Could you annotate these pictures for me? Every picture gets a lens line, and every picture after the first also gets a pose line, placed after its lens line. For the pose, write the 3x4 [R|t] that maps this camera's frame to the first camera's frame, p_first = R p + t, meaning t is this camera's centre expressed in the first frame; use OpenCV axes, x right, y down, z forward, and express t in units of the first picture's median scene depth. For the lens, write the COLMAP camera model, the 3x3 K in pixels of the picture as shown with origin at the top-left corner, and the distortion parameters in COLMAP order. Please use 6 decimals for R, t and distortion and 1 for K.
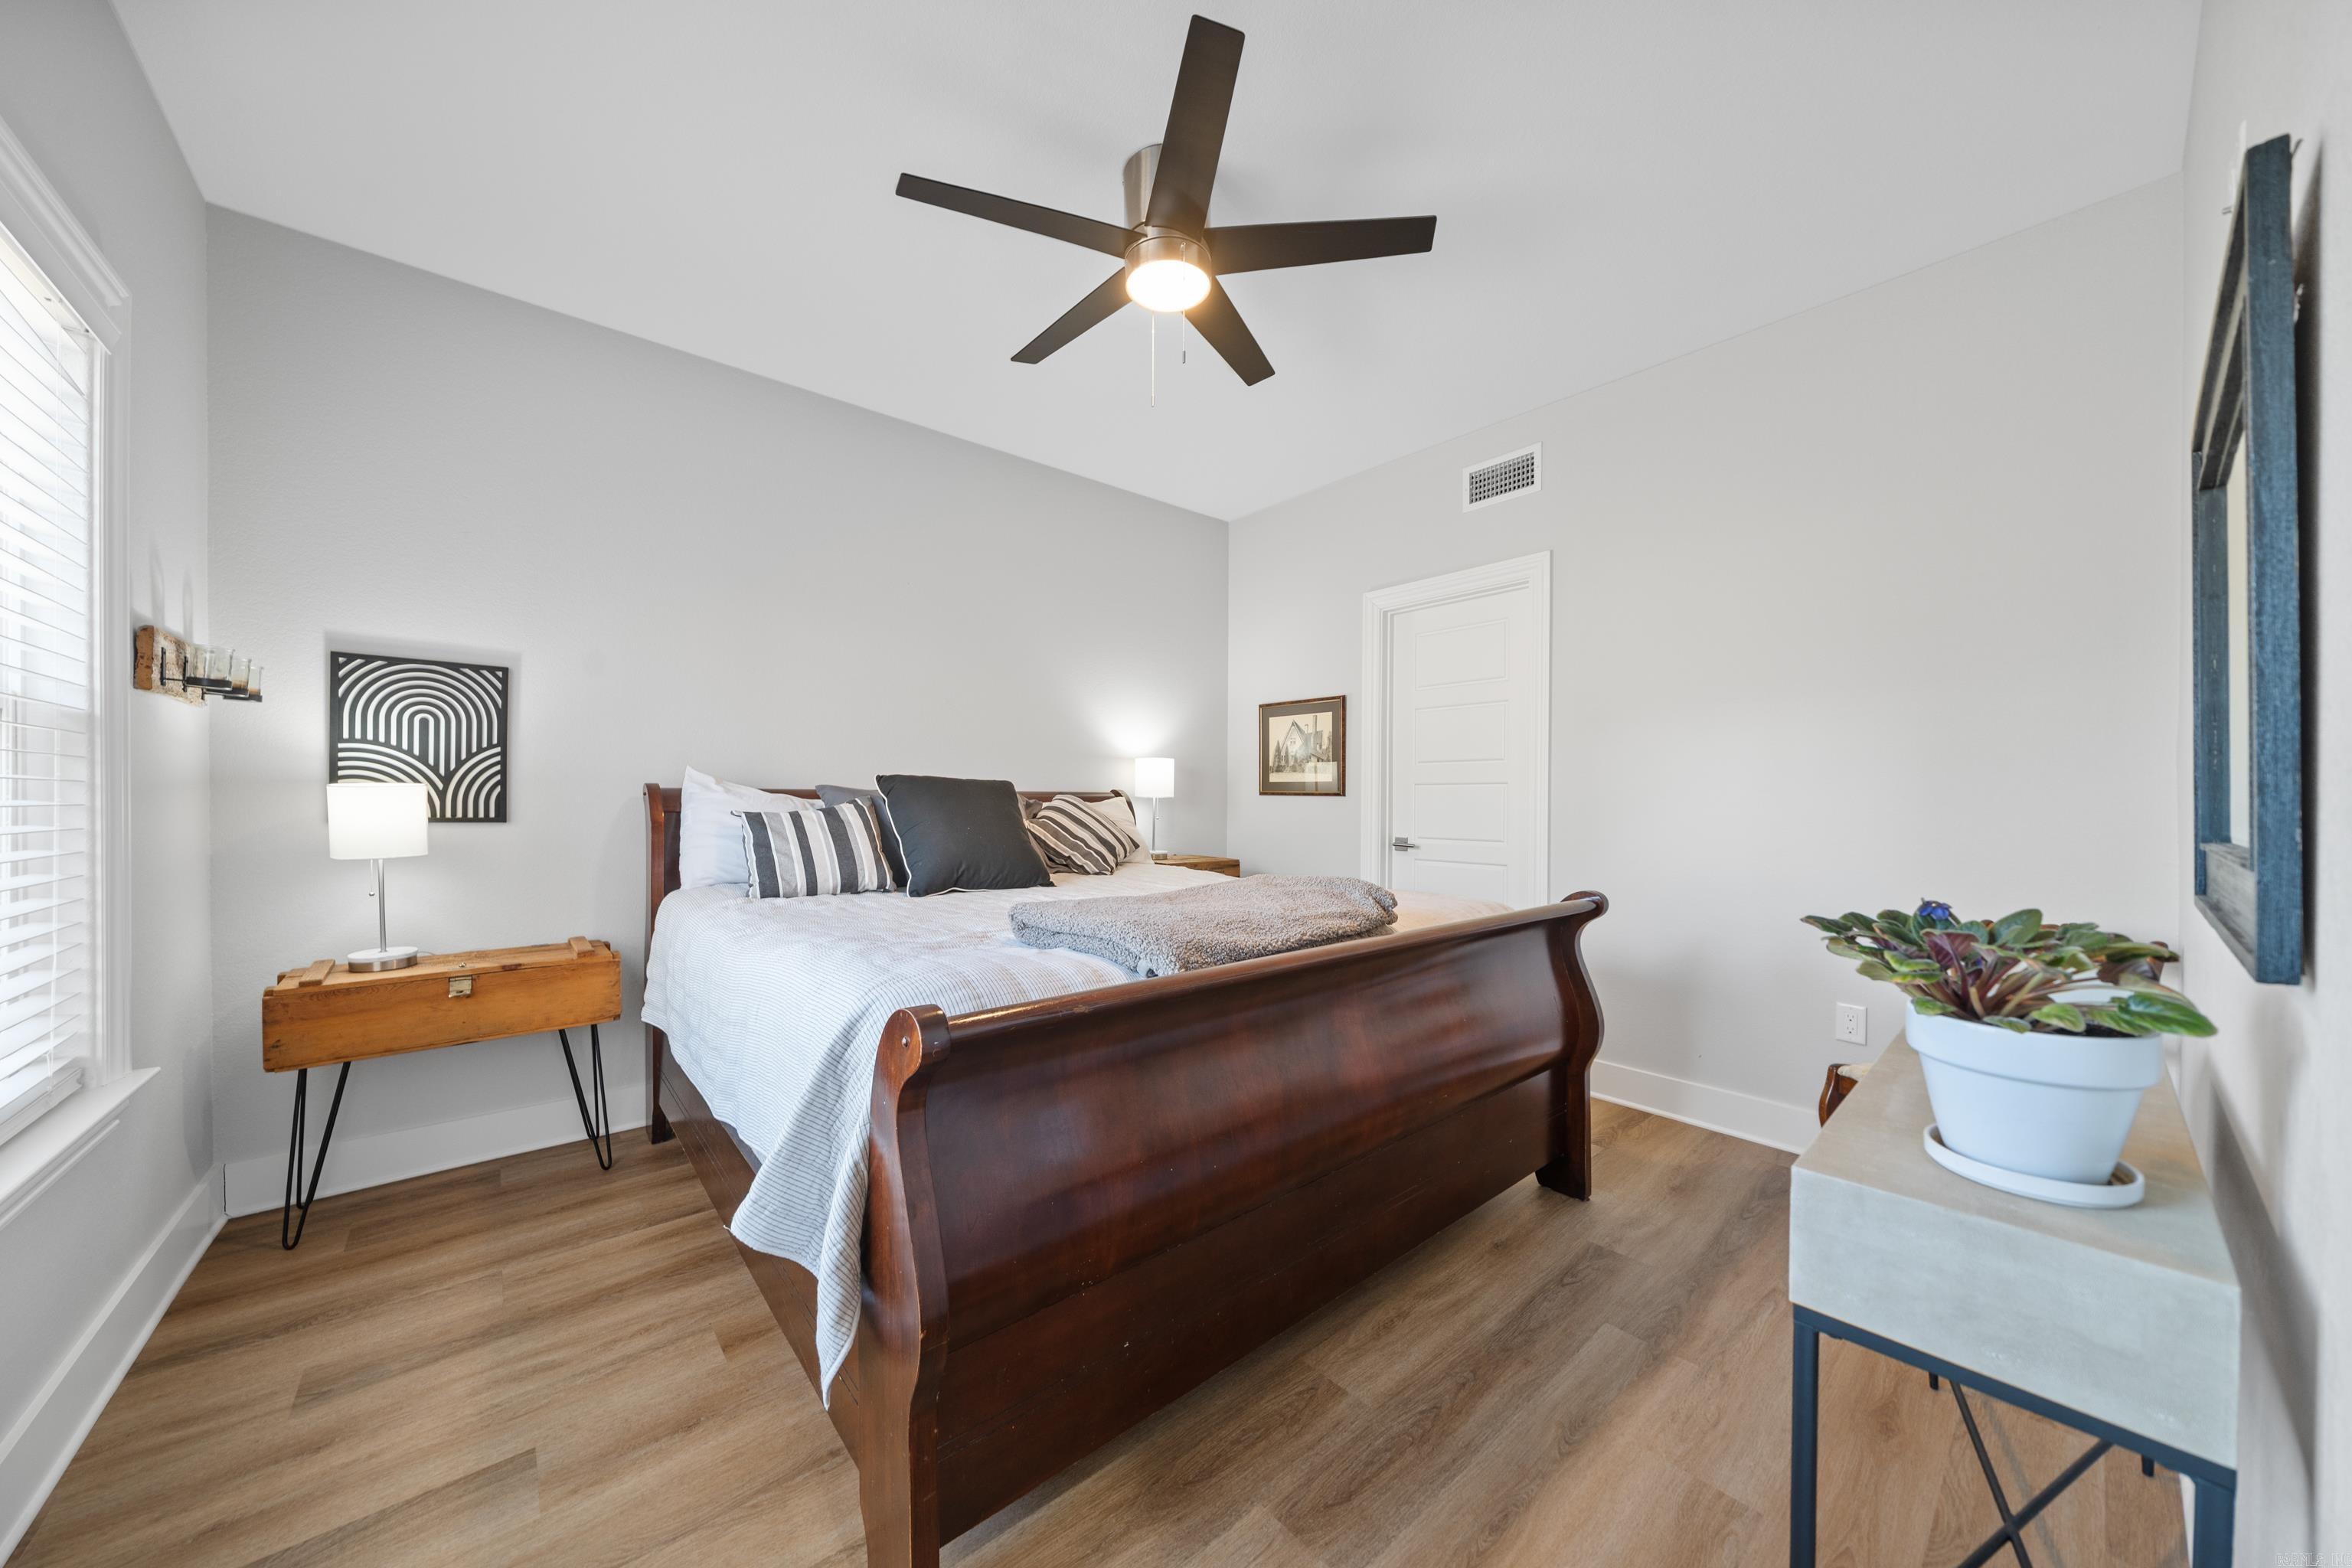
lens RADIAL K [[809.2, 0, 1195.3], [0, 809.2, 797.2], [0, 0, 1]] dist [-0.001887, 0.000854]
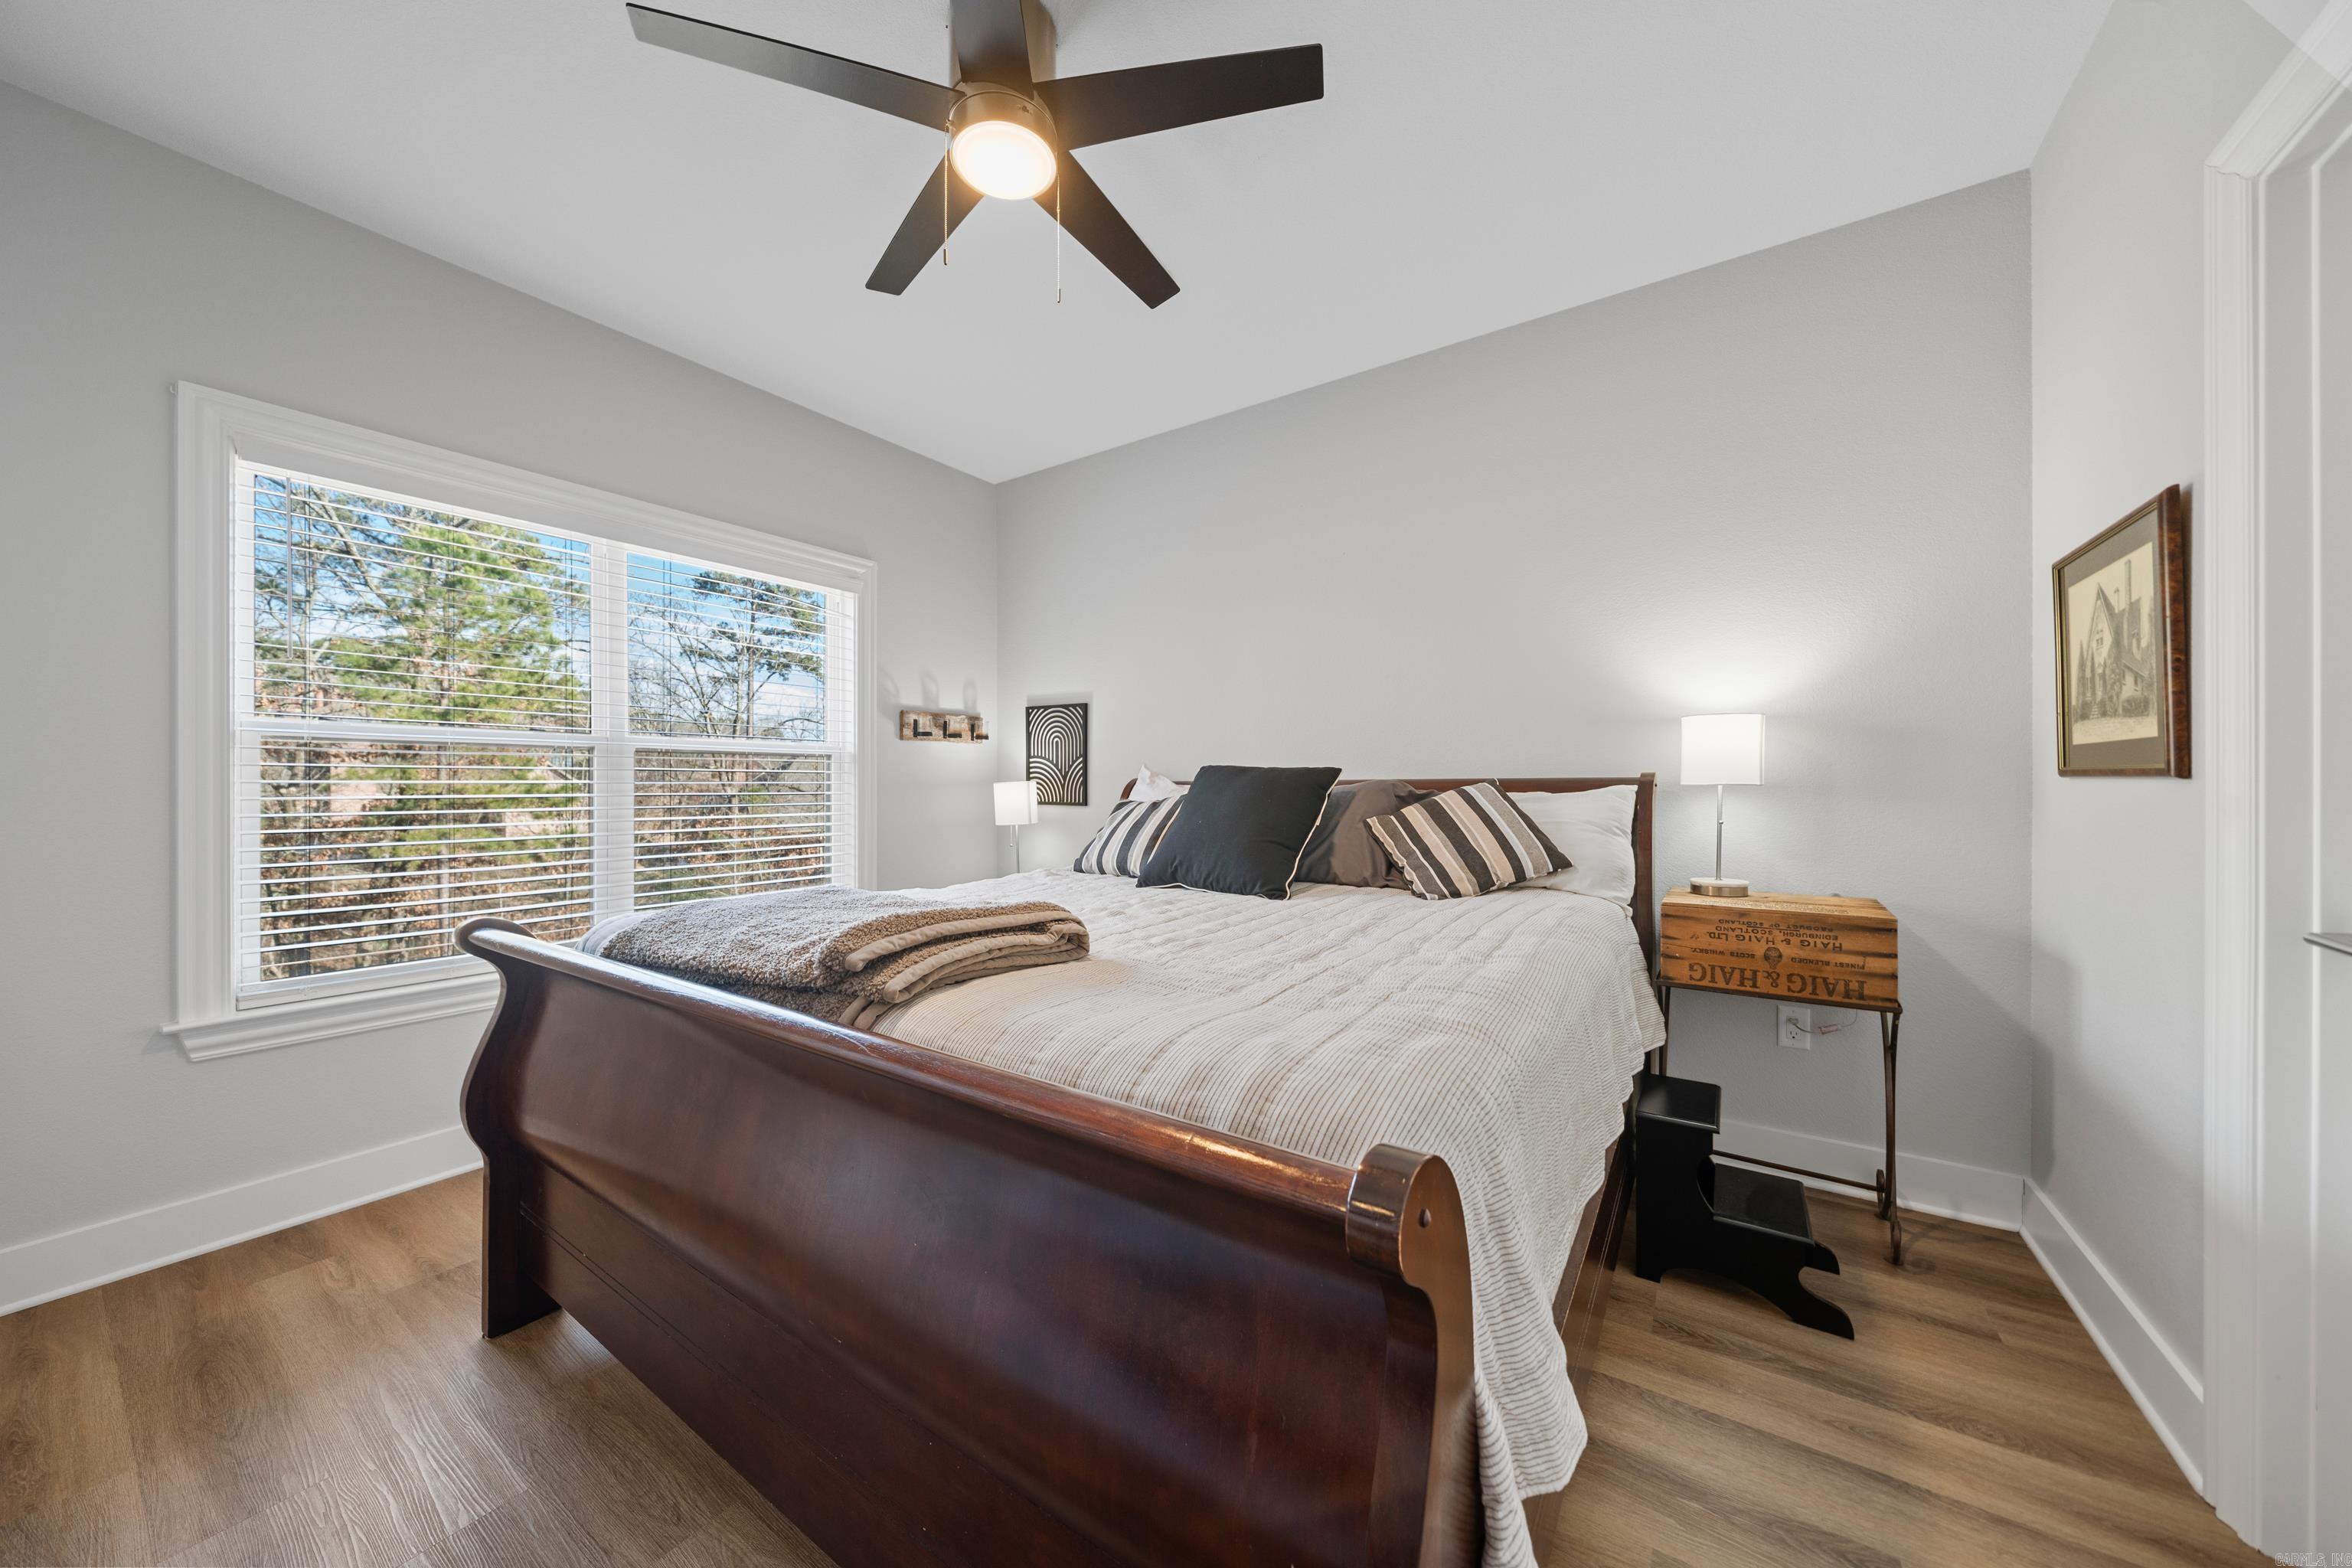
lens RADIAL K [[809.2, 0, 1179.1], [0, 809.2, 788.6], [0, 0, 1]] dist [-0.001887, 0.000854]
pose [[0.242733, -0.002679, -0.970089, 0.672153], [0.005781, 0.999982, -0.001315, 0.002445], [0.970076, -0.005289, 0.242745, 0.825406]]
